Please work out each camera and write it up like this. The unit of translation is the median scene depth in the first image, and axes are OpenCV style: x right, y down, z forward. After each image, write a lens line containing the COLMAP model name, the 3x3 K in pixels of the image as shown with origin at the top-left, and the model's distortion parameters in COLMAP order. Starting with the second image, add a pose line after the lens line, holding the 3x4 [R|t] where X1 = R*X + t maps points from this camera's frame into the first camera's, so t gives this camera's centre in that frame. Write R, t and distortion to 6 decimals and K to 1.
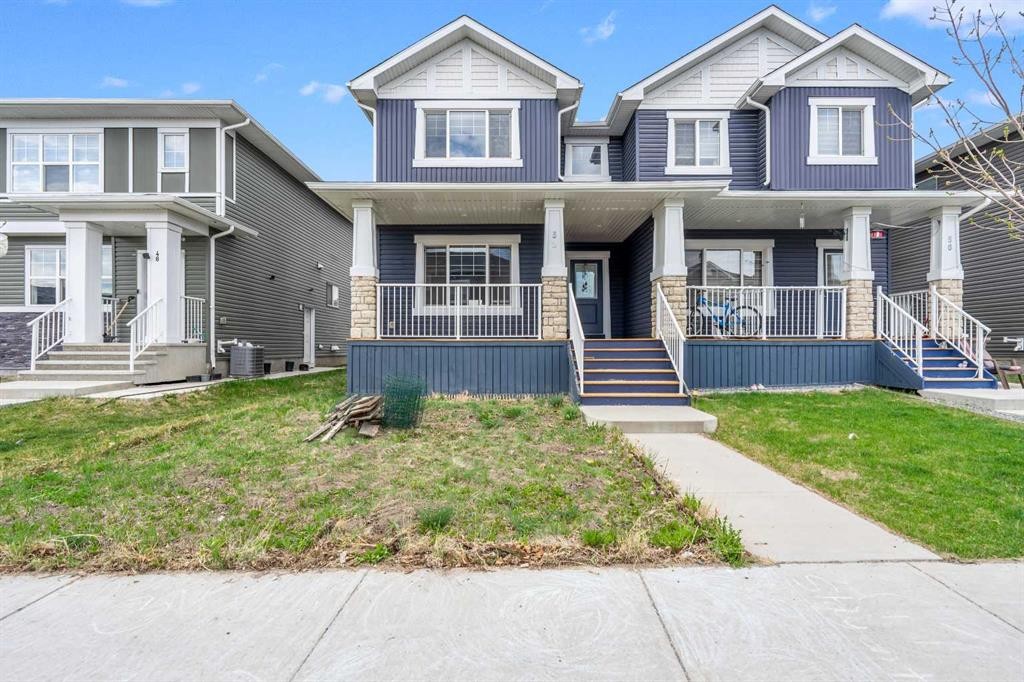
lens RADIAL K [[435.7, 0, 512.0], [0, 435.7, 341.0], [0, 0, 1]] dist [-0.002448, 0.000079]
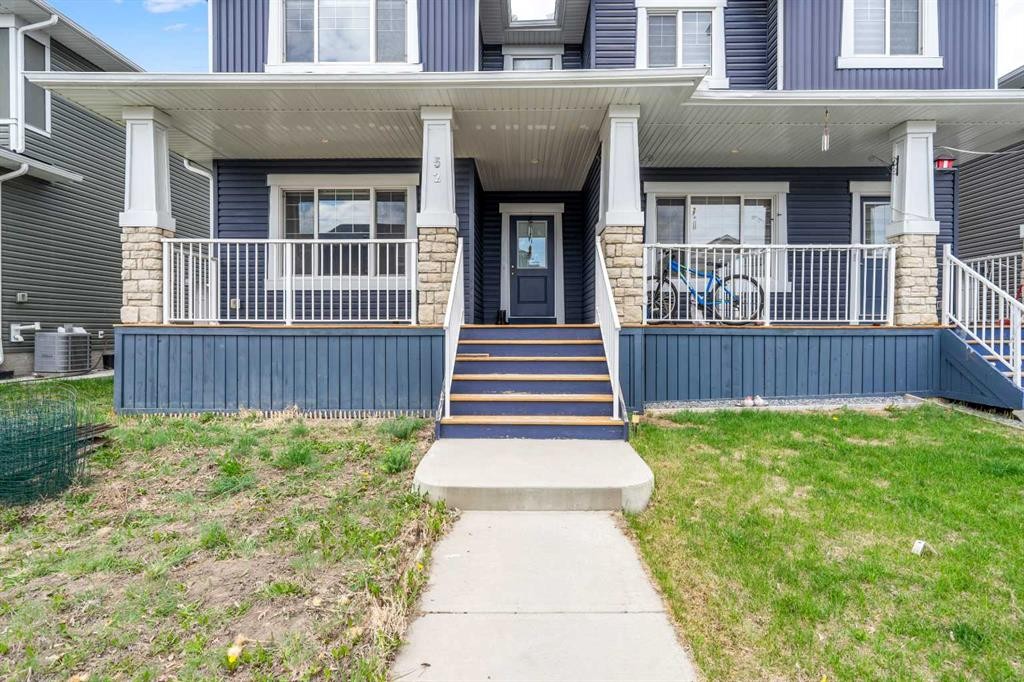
lens RADIAL K [[470.4, 0, 516.2], [0, 470.4, 328.3], [0, 0, 1]] dist [0.002141, 0.000776]
pose [[0.999960, 0.002802, -0.008497, 0.210141], [-0.002732, 0.999962, 0.008239, -0.005281], [0.008520, -0.008215, 0.999930, 0.292708]]
